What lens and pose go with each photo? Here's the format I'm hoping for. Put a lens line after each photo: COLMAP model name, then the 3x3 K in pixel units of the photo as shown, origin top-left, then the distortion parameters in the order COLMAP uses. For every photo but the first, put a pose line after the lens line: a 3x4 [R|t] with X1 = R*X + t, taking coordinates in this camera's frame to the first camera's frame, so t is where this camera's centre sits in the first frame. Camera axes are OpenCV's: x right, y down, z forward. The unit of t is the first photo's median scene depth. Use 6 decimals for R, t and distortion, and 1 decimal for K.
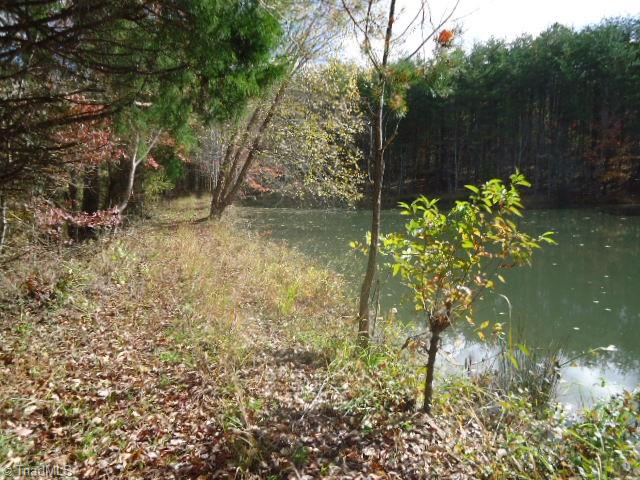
lens RADIAL K [[463.3, 0, 320.9], [0, 463.3, 231.7], [0, 0, 1]] dist [-0.009873, 0.006048]
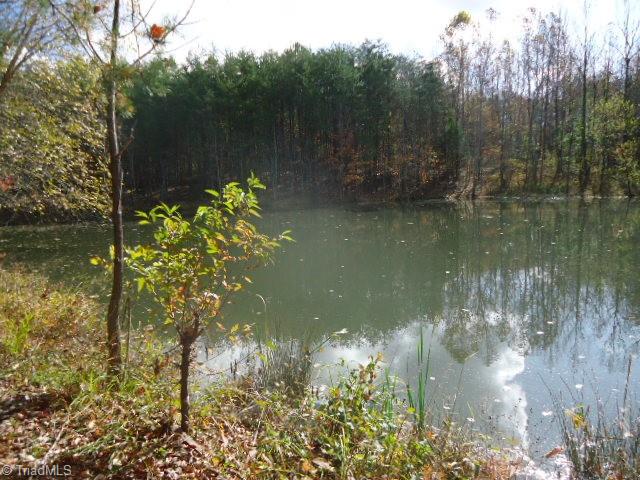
lens RADIAL K [[463.3, 0, 320.9], [0, 463.3, 231.7], [0, 0, 1]] dist [-0.009873, 0.006048]
pose [[0.880834, -0.075912, 0.467300, 0.055632], [0.082879, 0.996543, 0.005664, 0.002473], [-0.466115, 0.033740, 0.884081, 0.017771]]
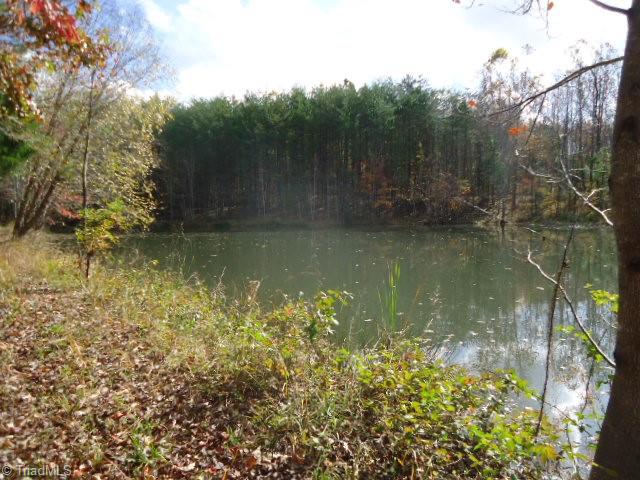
lens RADIAL K [[463.3, 0, 320.9], [0, 463.3, 231.7], [0, 0, 1]] dist [-0.009873, 0.006048]
pose [[0.943039, -0.021444, 0.331990, 0.492422], [0.041641, 0.997681, -0.053843, 0.210413], [-0.330066, 0.064601, 0.941745, -1.569310]]
